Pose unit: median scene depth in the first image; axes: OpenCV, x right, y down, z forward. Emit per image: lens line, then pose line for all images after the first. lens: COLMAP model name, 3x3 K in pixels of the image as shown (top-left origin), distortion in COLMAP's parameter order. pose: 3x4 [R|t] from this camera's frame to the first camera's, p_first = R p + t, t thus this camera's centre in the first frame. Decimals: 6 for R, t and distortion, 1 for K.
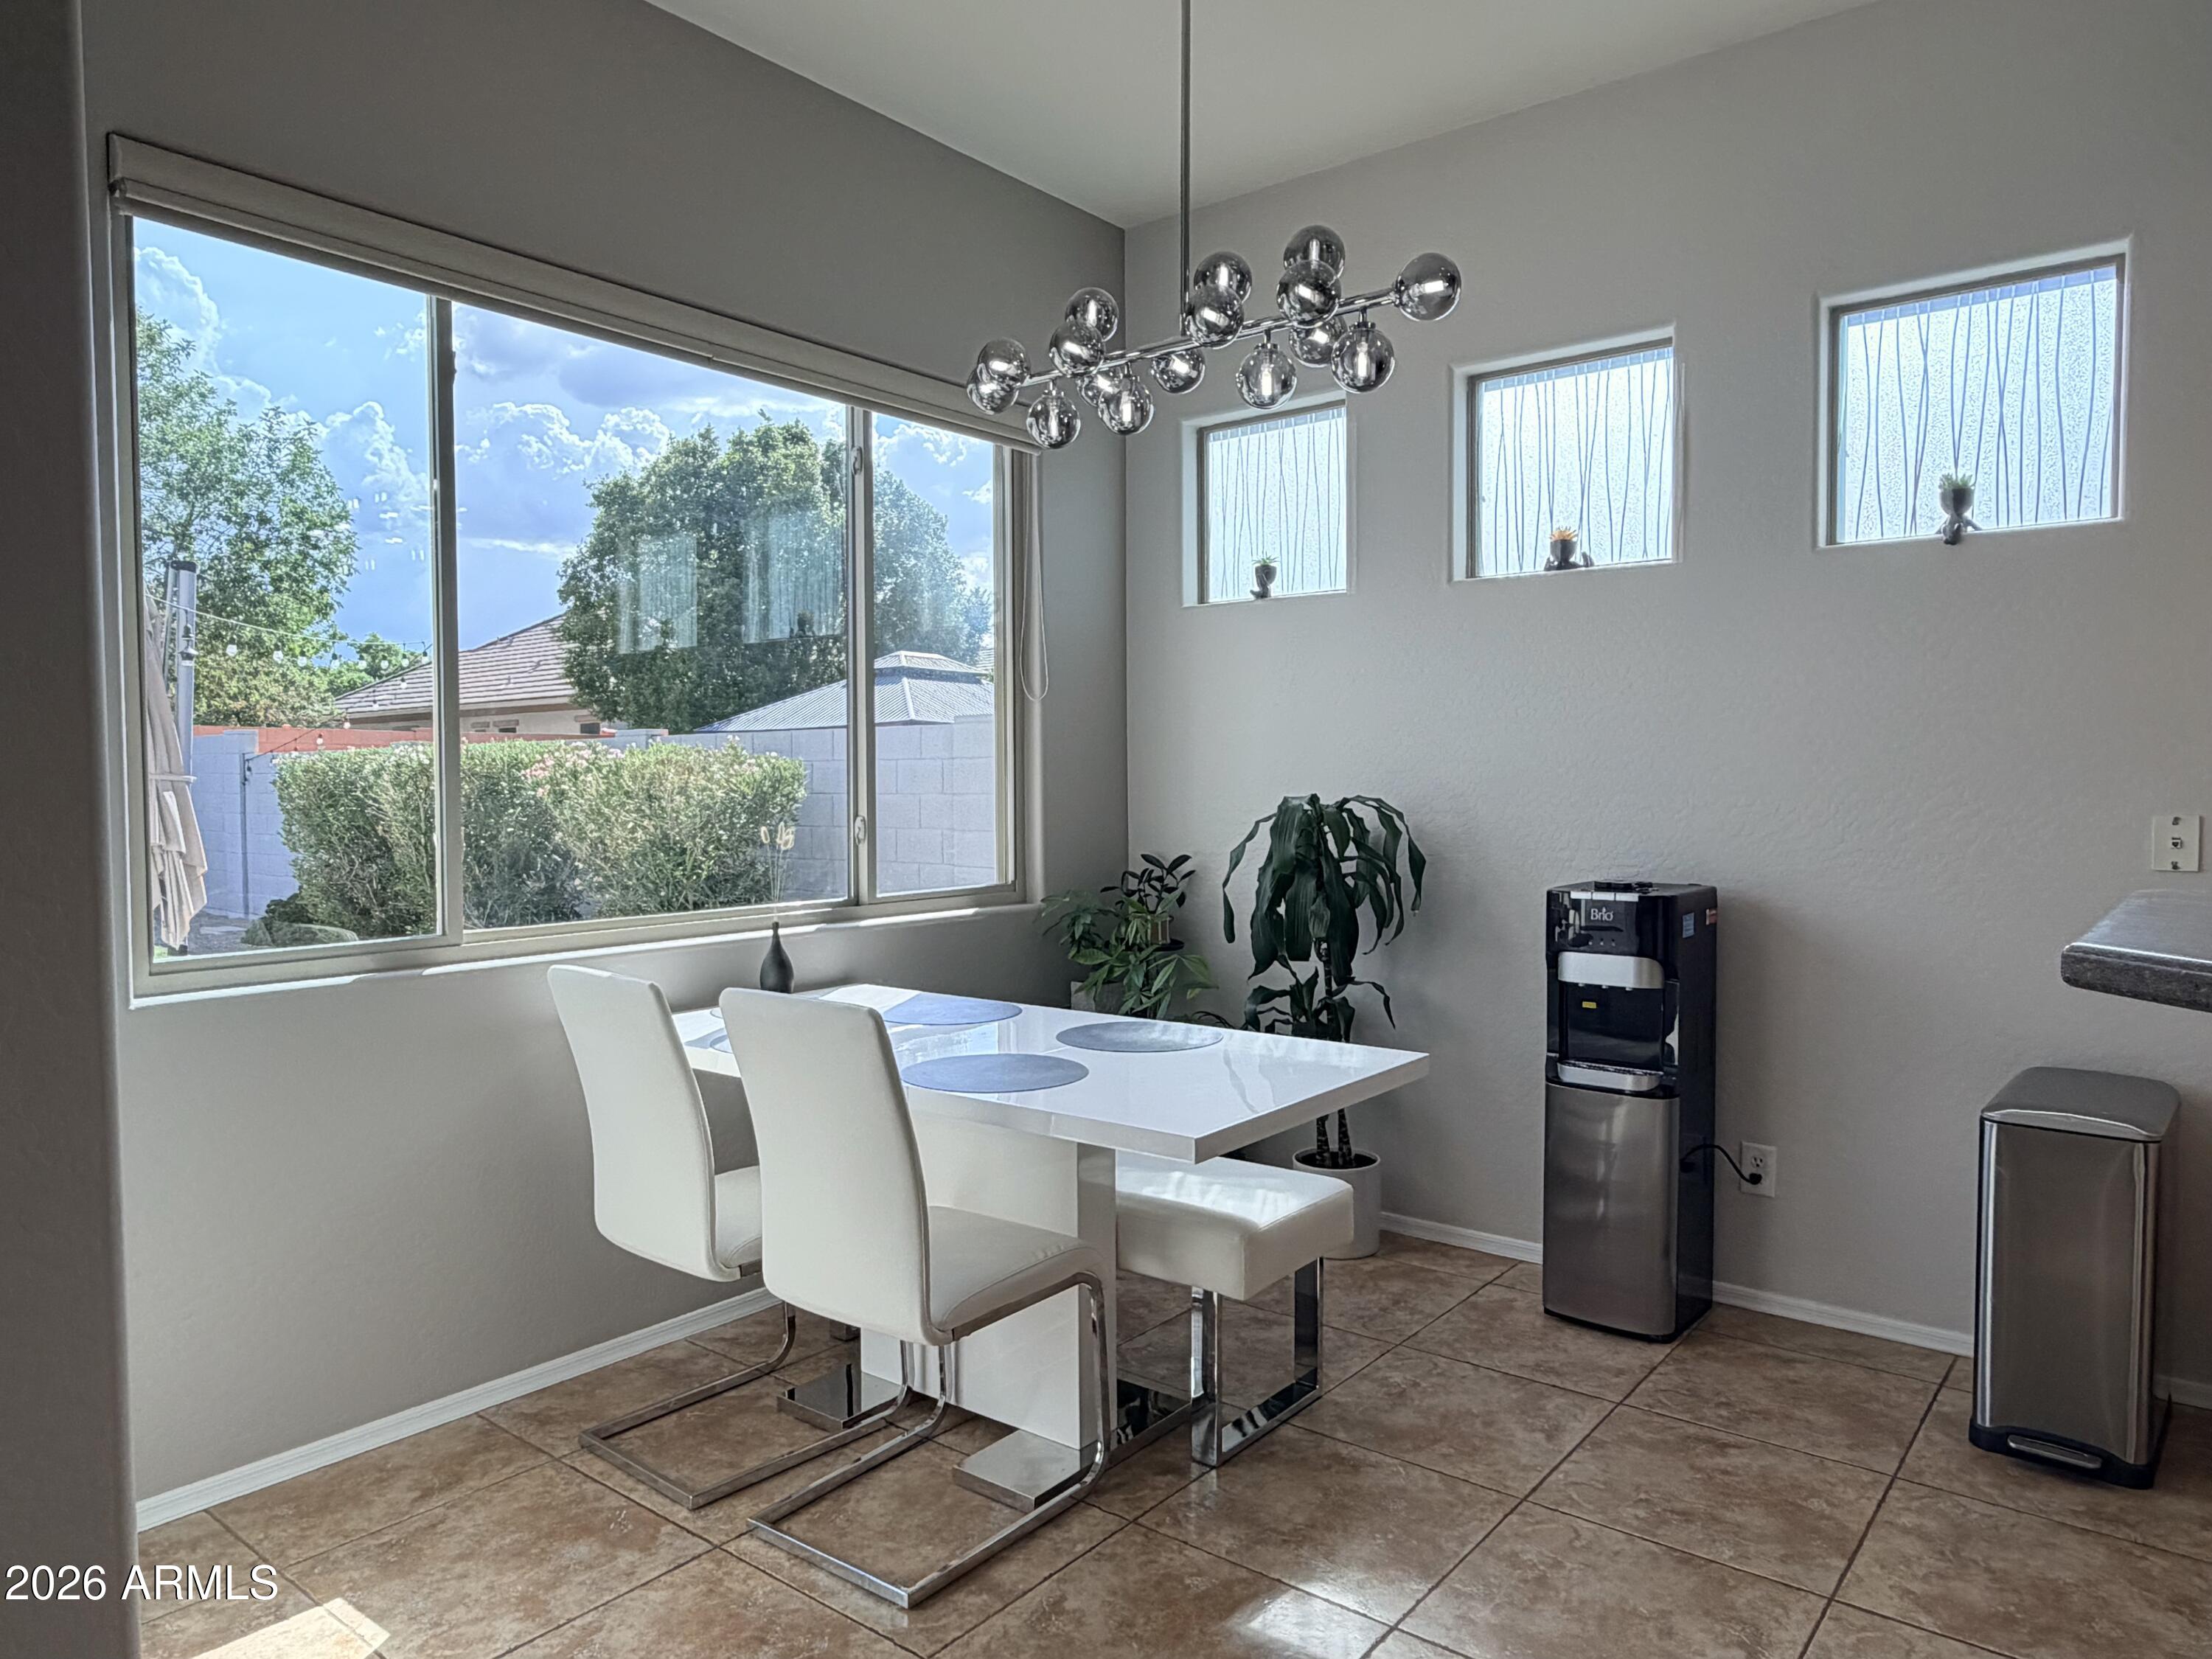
lens RADIAL K [[1423.9, 0, 1106.0], [0, 1423.9, 829.5], [0, 0, 1]] dist [-0.034713, 0.002287]
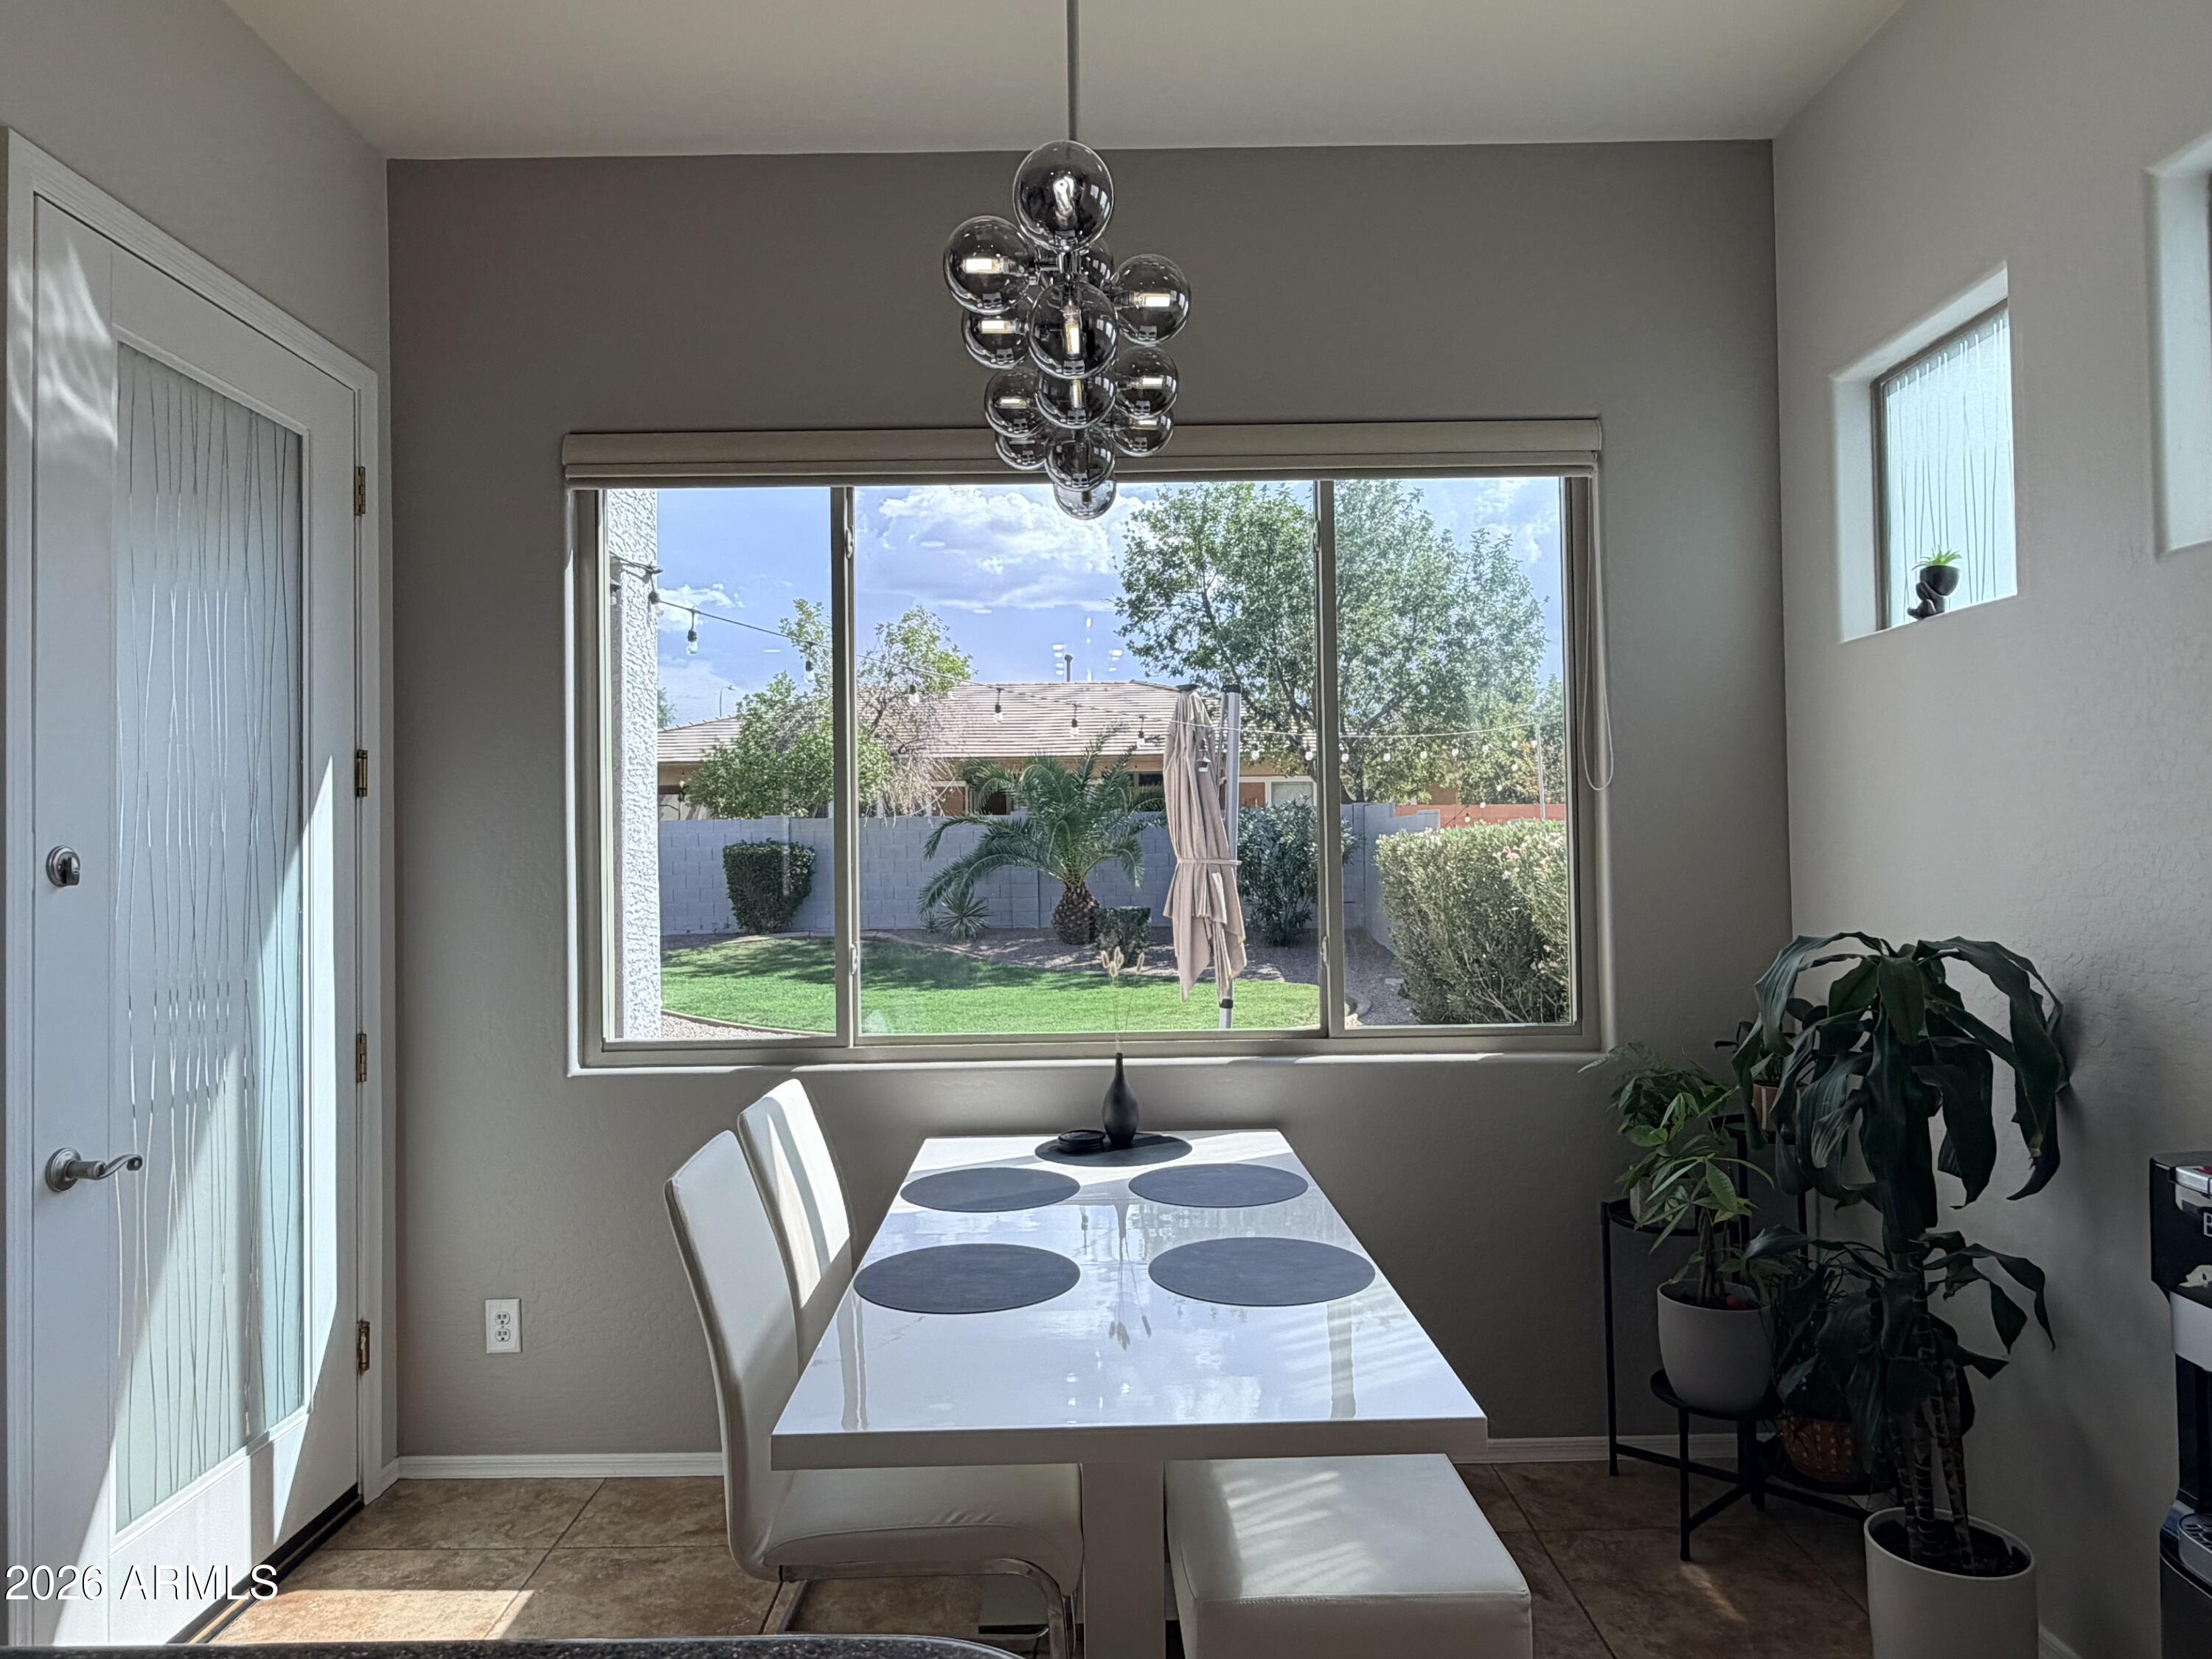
lens RADIAL K [[1362.5, 0, 1106.0], [0, 1362.5, 829.5], [0, 0, 1]] dist [0.002540, 0.000976]
pose [[0.621246, -0.018076, -0.783407, 0.403263], [-0.014282, 0.999307, -0.034384, -0.045077], [0.783486, 0.032549, 0.620557, 0.361700]]
